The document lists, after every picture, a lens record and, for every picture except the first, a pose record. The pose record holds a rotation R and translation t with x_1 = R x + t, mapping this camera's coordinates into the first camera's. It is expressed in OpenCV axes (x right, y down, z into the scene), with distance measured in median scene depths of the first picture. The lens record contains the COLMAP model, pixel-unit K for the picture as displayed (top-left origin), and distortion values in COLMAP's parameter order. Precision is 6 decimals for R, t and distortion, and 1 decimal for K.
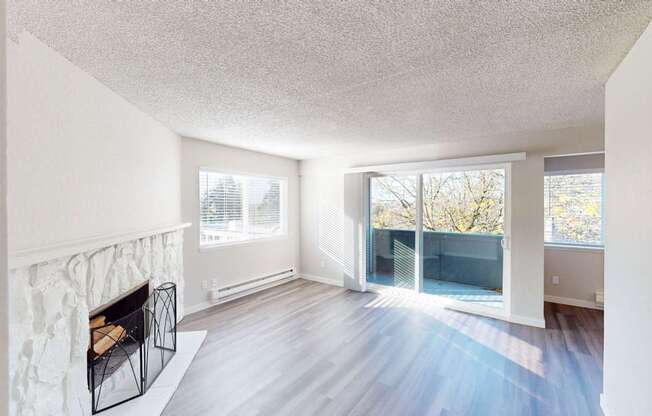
lens RADIAL K [[268.5, 0, 324.9], [0, 268.5, 207.1], [0, 0, 1]] dist [0.002926, 0.000003]
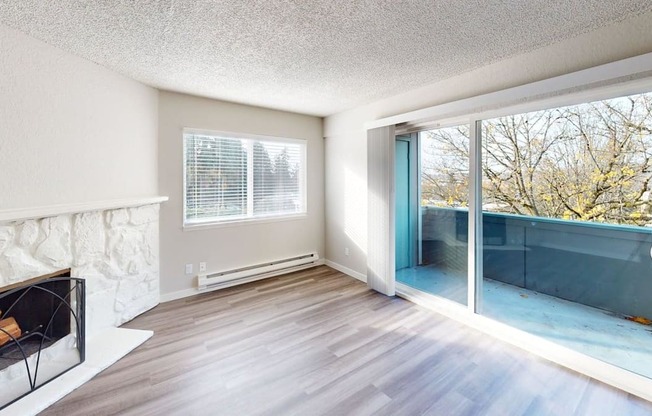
lens RADIAL K [[268.5, 0, 328.1], [0, 268.5, 206.1], [0, 0, 1]] dist [0.002926, 0.000003]
pose [[0.953119, 0.032408, -0.300855, 0.193560], [-0.000900, 0.994548, 0.104280, 0.000646], [0.302594, -0.099121, 0.947951, 0.292640]]
